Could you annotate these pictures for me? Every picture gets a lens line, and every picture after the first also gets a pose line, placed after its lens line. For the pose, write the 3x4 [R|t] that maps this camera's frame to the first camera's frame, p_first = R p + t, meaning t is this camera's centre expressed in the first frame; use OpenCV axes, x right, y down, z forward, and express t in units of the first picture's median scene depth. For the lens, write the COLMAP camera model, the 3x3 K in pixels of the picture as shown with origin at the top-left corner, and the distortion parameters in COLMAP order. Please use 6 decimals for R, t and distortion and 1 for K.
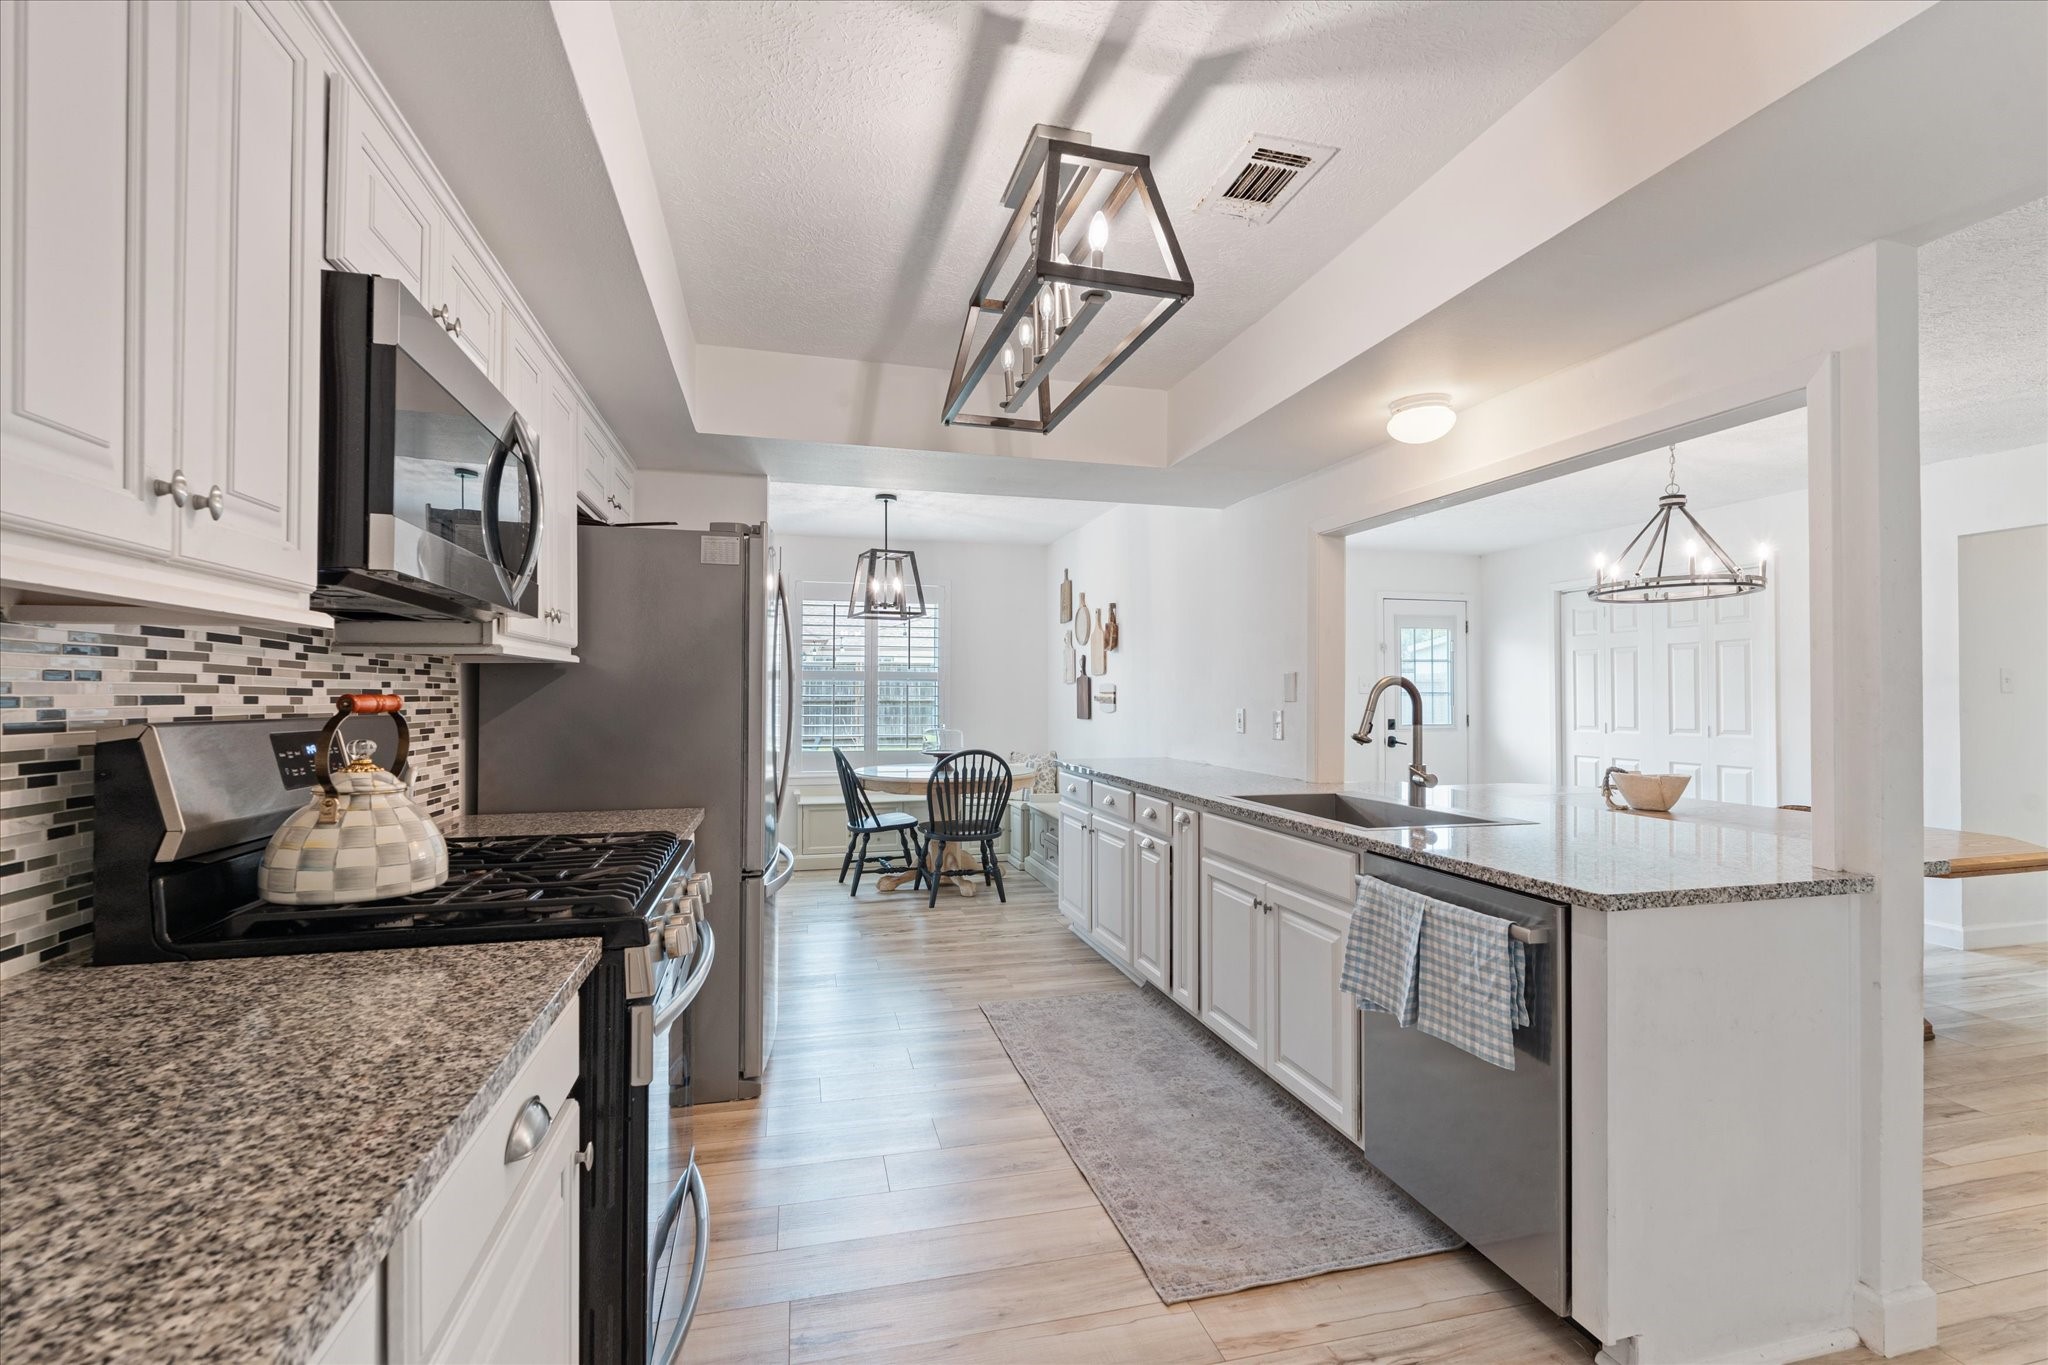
lens RADIAL K [[895.6, 0, 1020.3], [0, 895.6, 689.2], [0, 0, 1]] dist [-0.005708, -0.000025]
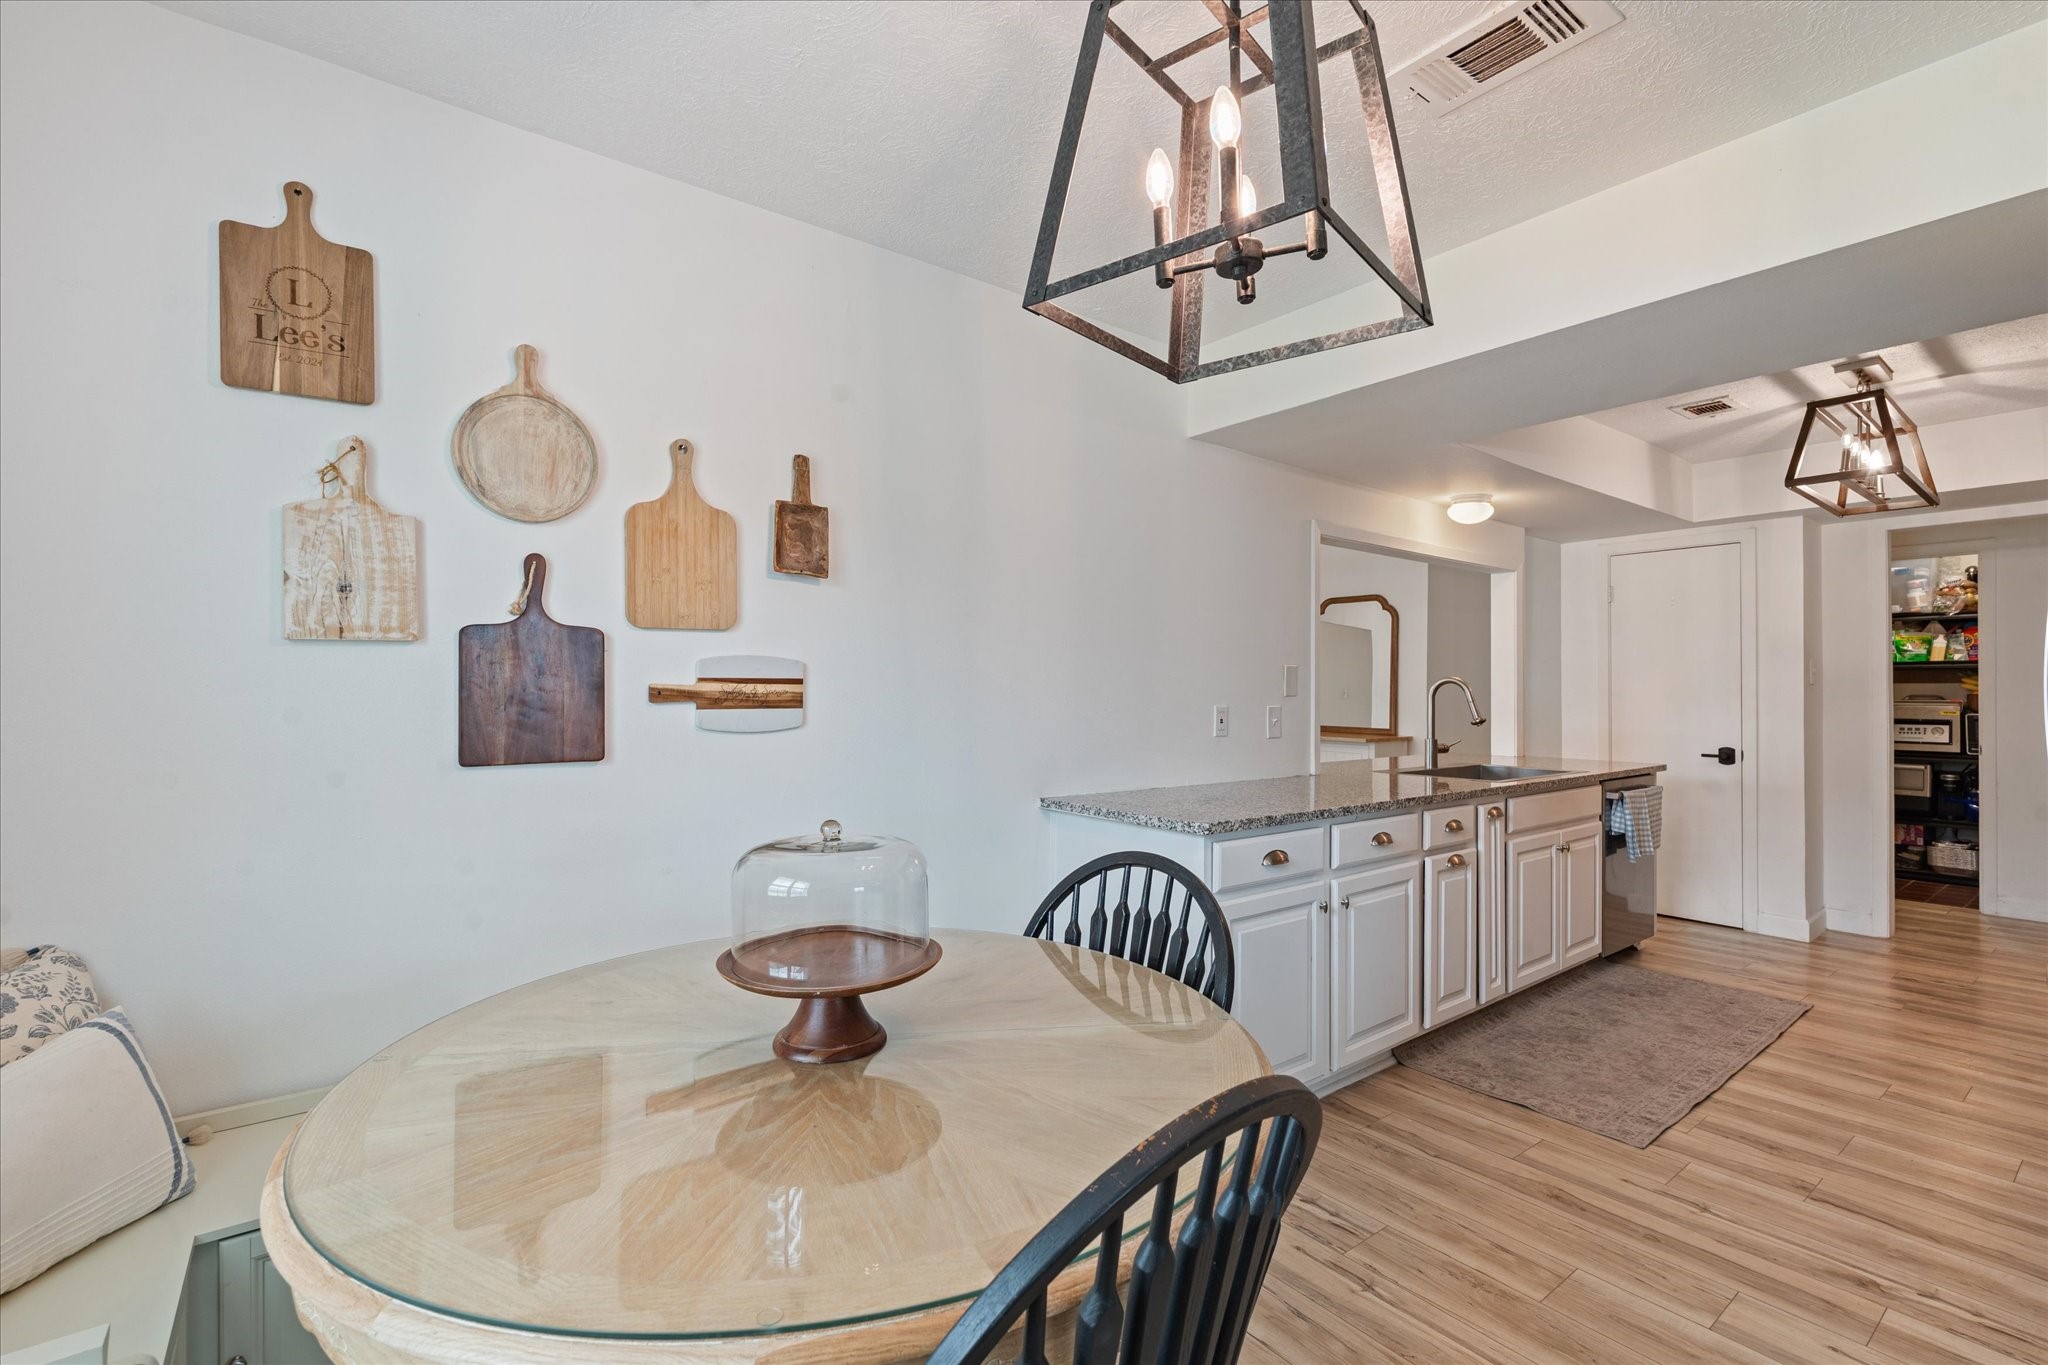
lens RADIAL K [[895.6, 0, 1018.0], [0, 895.6, 686.6], [0, 0, 1]] dist [-0.005708, -0.000025]
pose [[-0.389582, 0.009001, 0.920948, -0.537223], [-0.010378, 0.999846, -0.014162, 0.021301], [-0.920933, -0.015075, -0.389428, 1.887337]]
